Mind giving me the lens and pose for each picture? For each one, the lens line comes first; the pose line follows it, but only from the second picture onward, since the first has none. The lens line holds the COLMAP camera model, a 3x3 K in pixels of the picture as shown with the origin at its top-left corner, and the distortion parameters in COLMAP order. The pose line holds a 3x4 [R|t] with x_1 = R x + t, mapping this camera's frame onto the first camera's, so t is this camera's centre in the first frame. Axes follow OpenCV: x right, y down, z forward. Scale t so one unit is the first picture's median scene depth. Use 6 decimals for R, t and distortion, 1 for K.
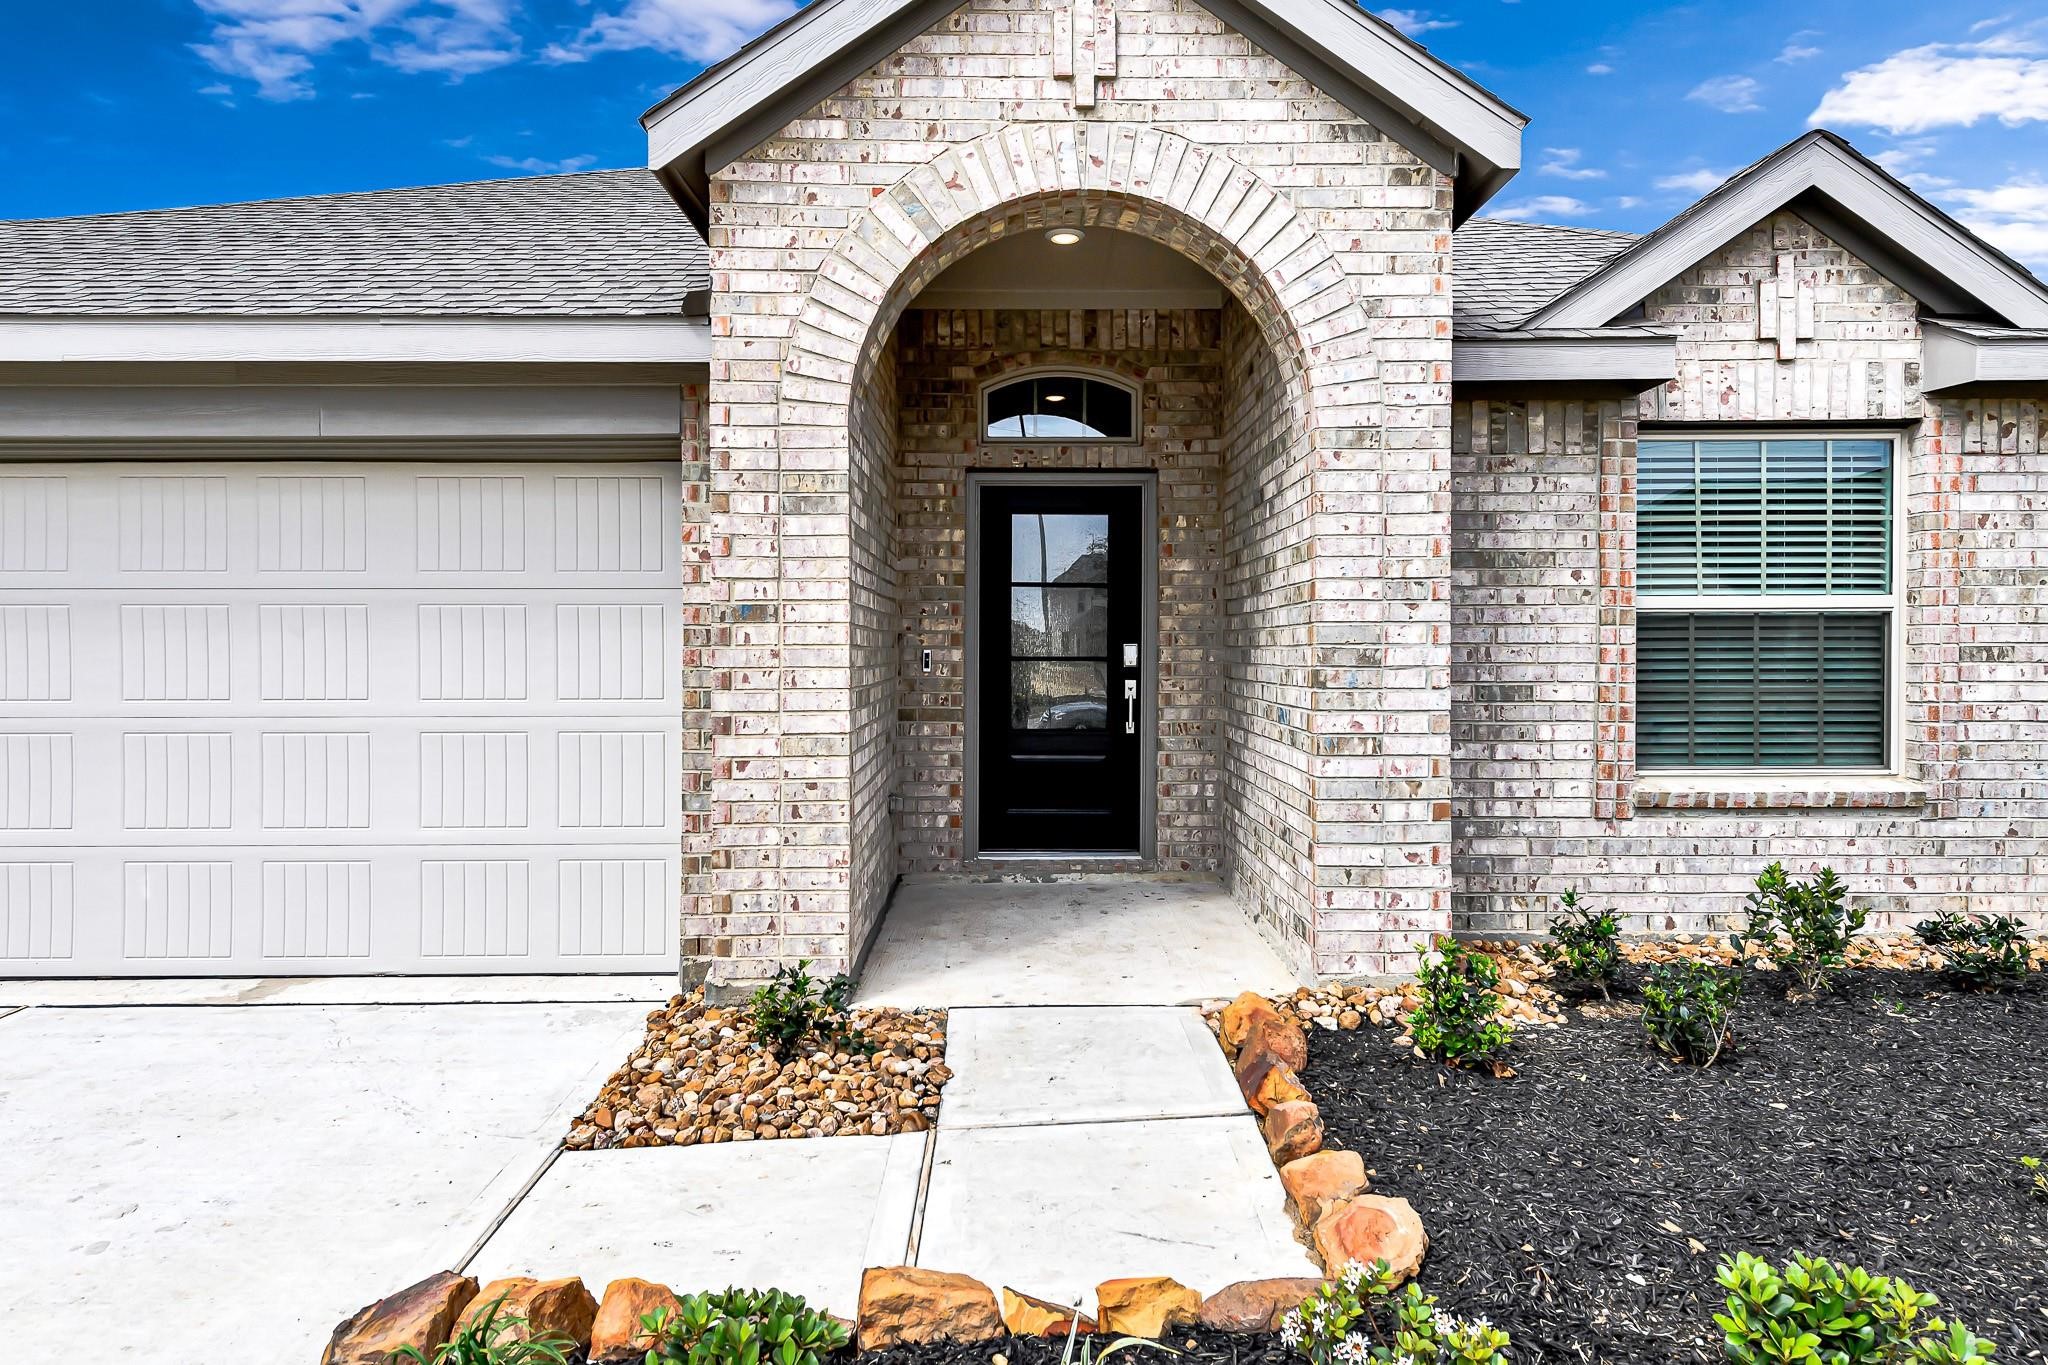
lens RADIAL K [[1176.6, 0, 1017.3], [0, 1176.6, 654.2], [0, 0, 1]] dist [0.022210, -0.003114]
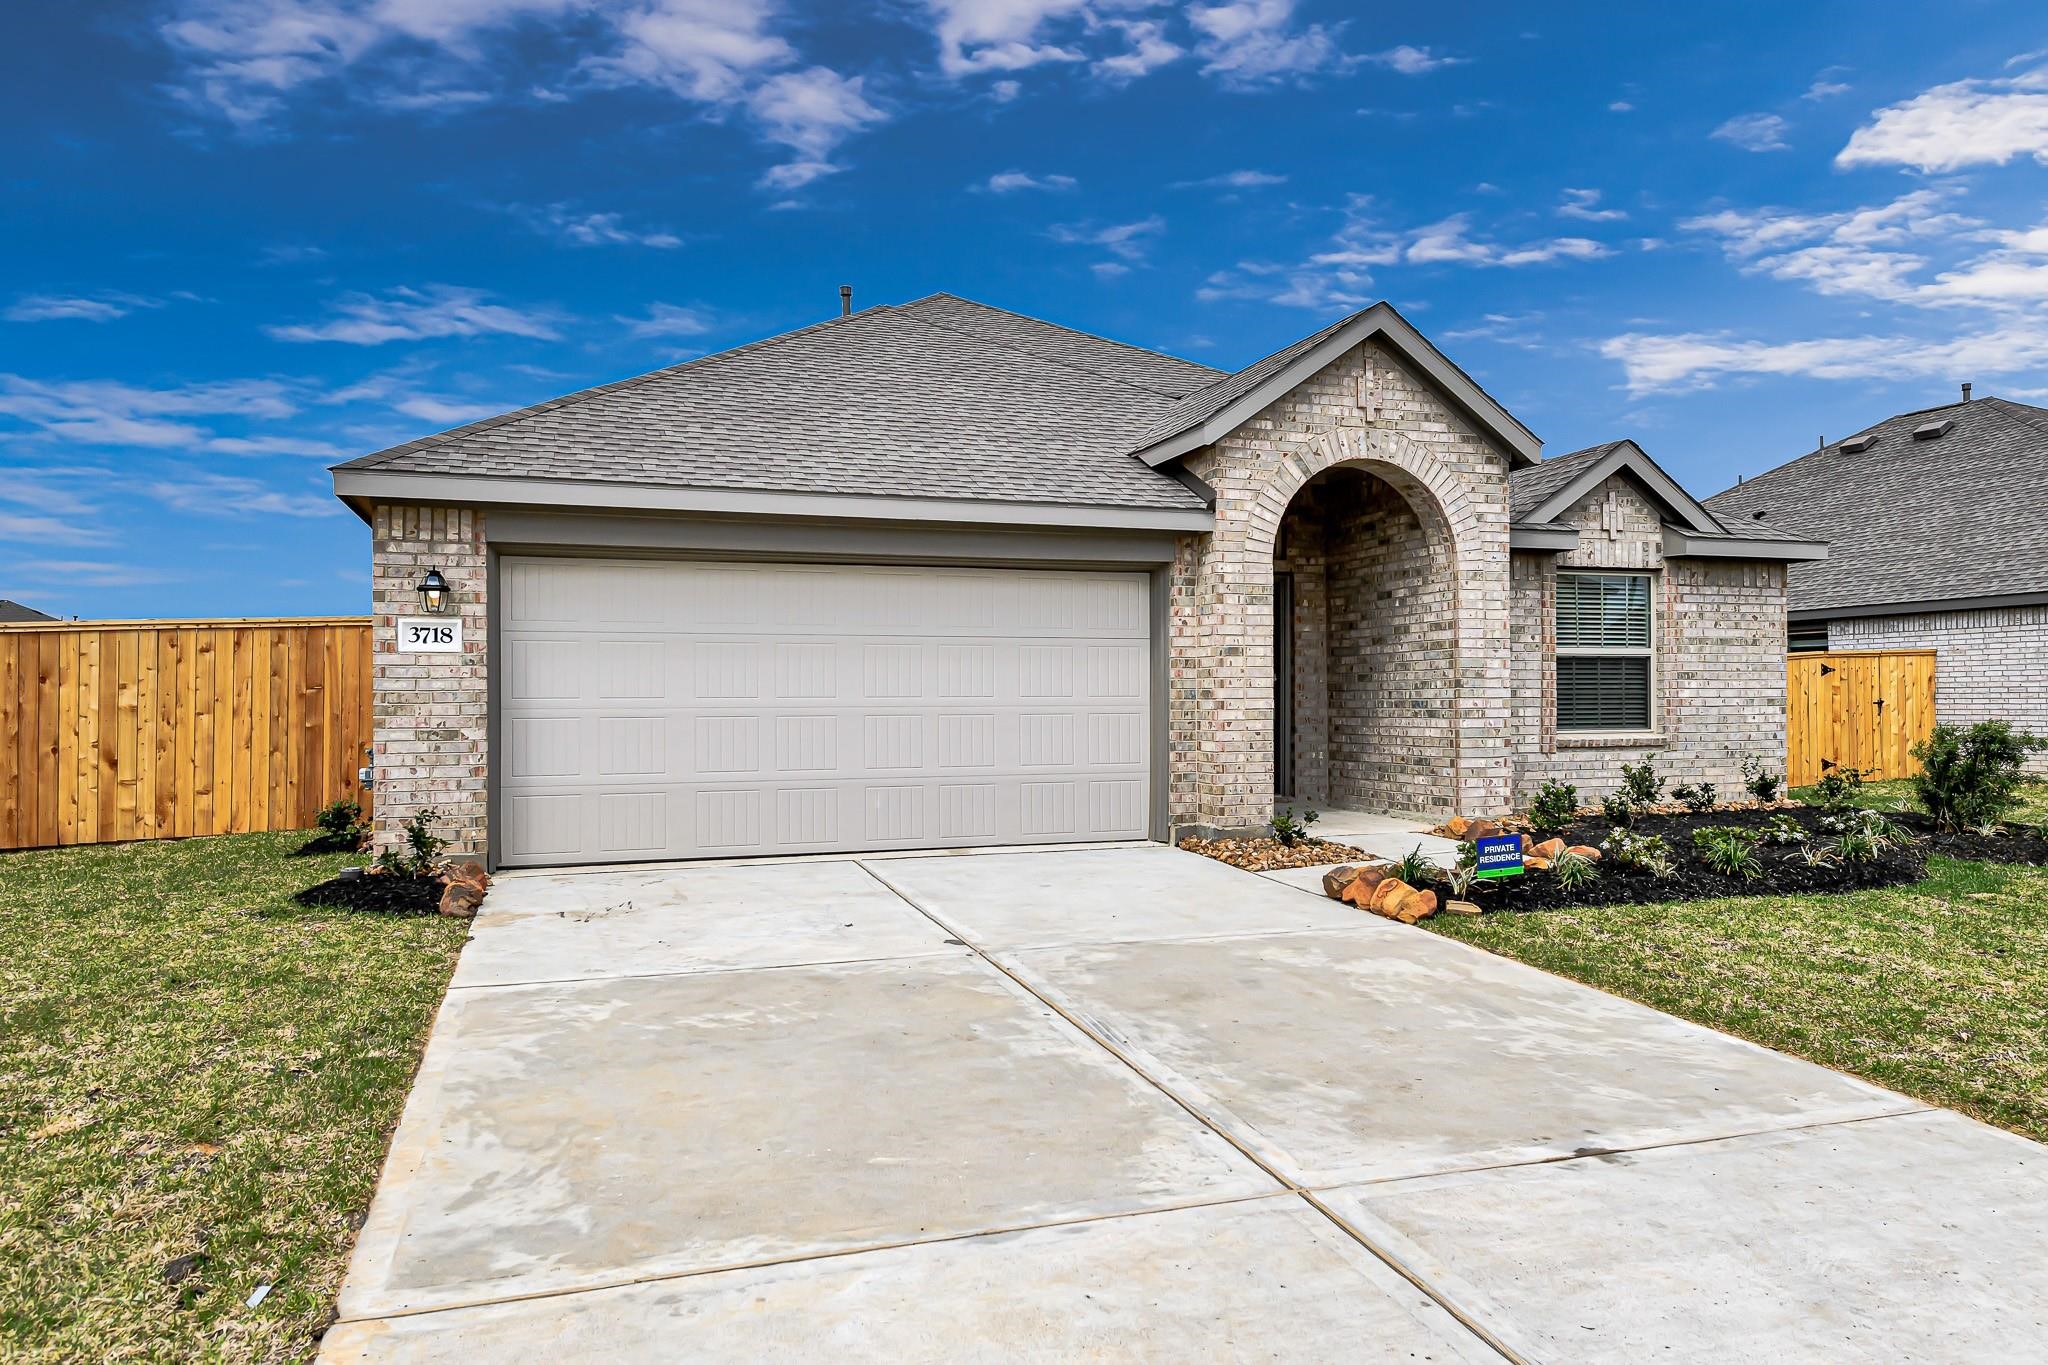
lens RADIAL K [[1349.1, 0, 1024.0], [0, 1349.1, 682.5], [0, 0, 1]] dist [0.052264, 0.000947]
pose [[0.945822, 0.002505, 0.324676, -1.344750], [0.004544, 0.999770, -0.020951, 0.068750], [-0.324653, 0.021291, 0.945593, -1.141600]]
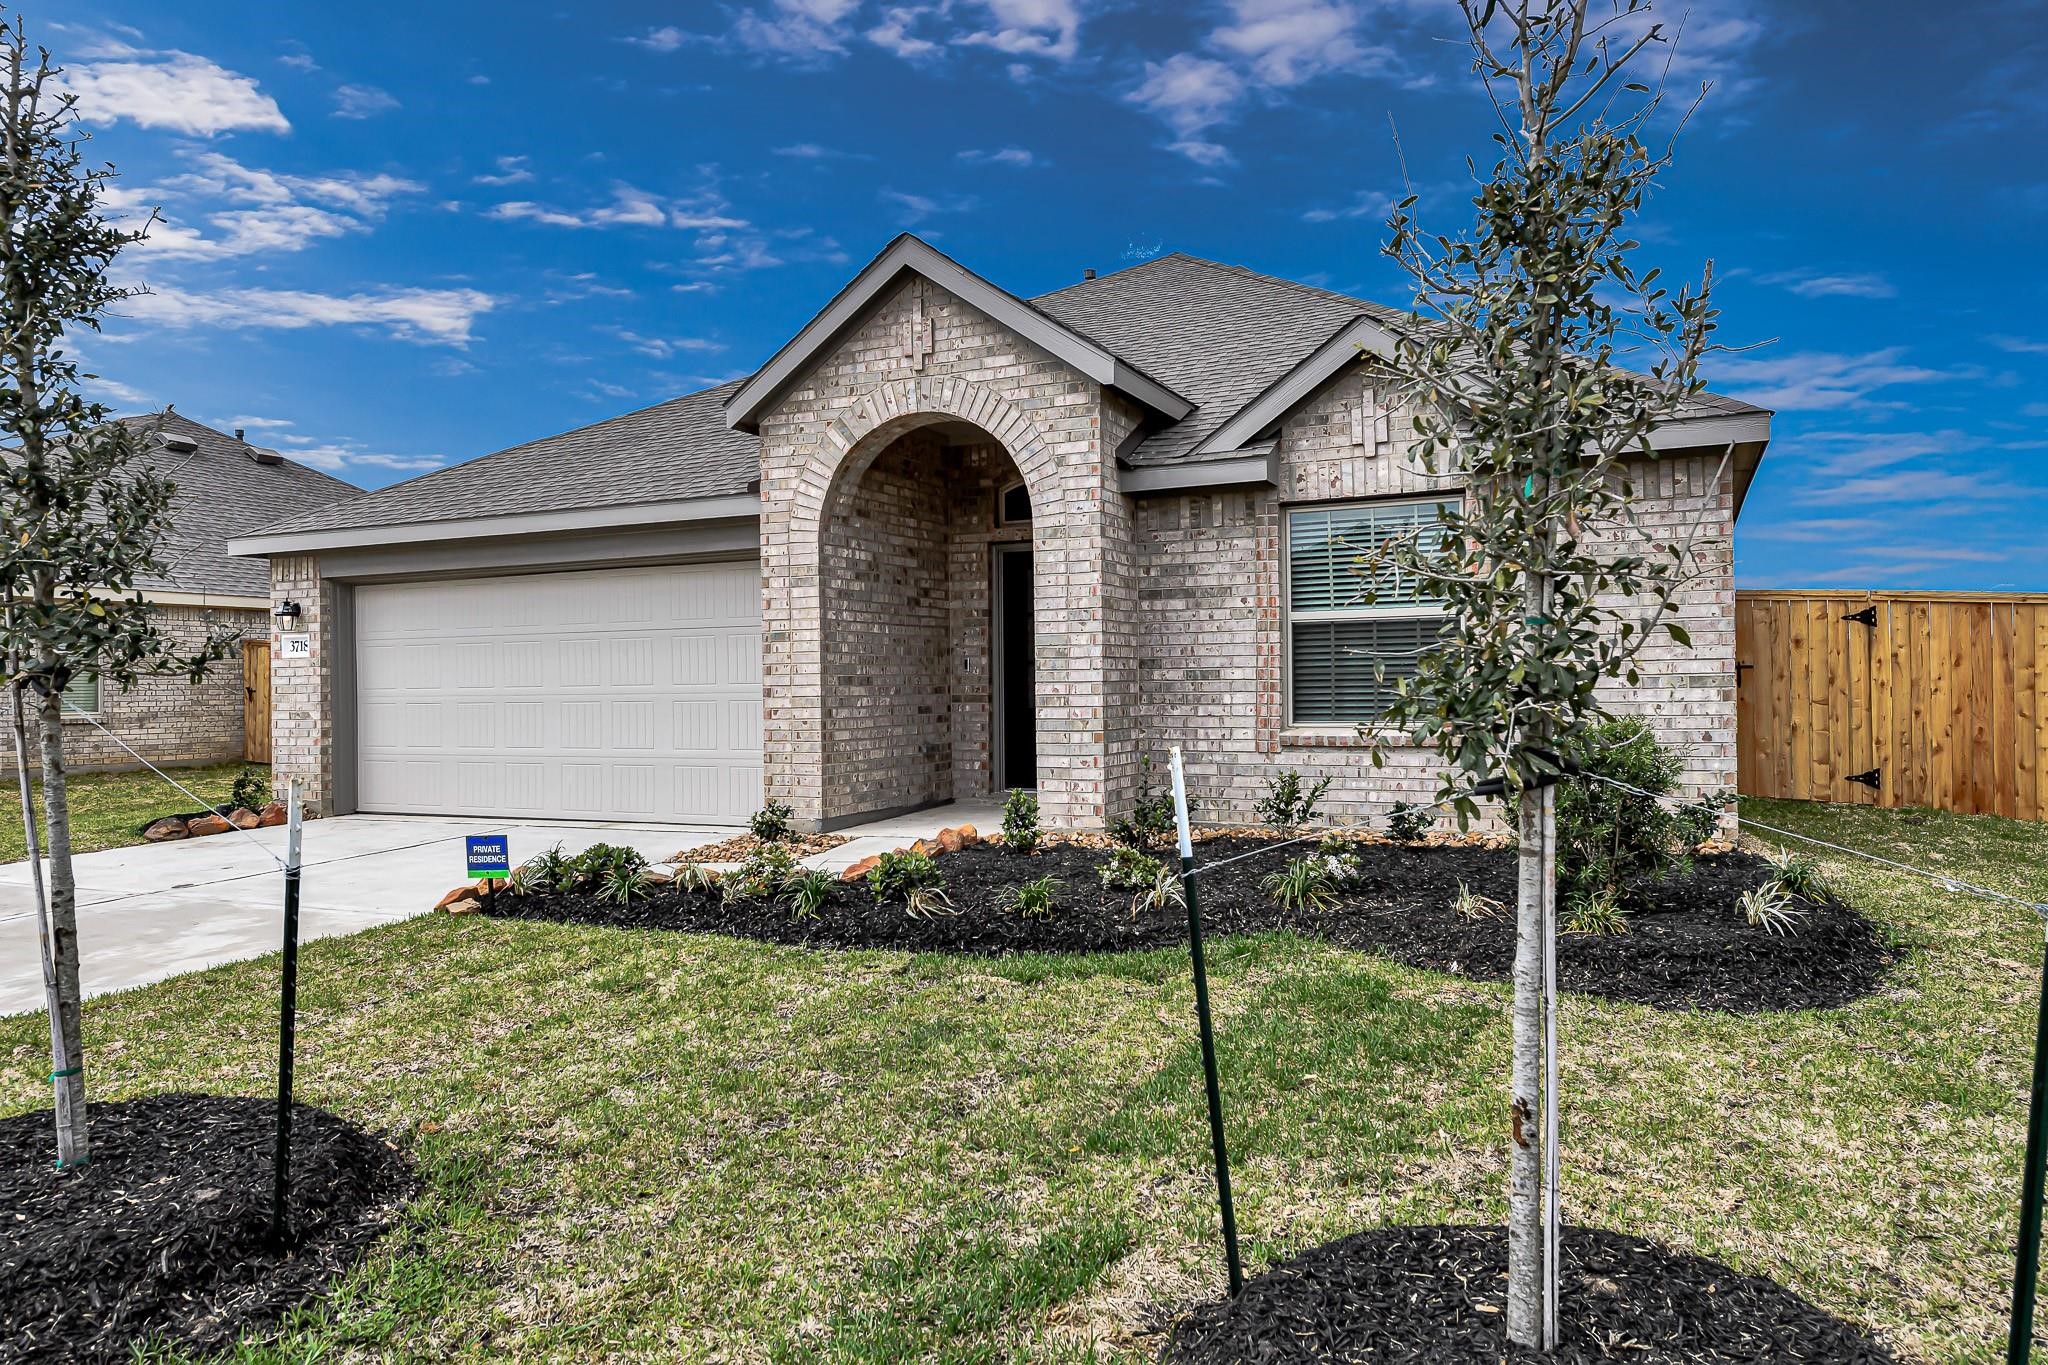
lens RADIAL K [[1346.2, 0, 1018.8], [0, 1346.2, 671.6], [0, 0, 1]] dist [0.052397, 0.000354]
pose [[0.901125, -0.013957, -0.433335, 1.136406], [0.008775, 0.999864, -0.013957, 0.060141], [0.433471, 0.008774, 0.901125, -0.897509]]
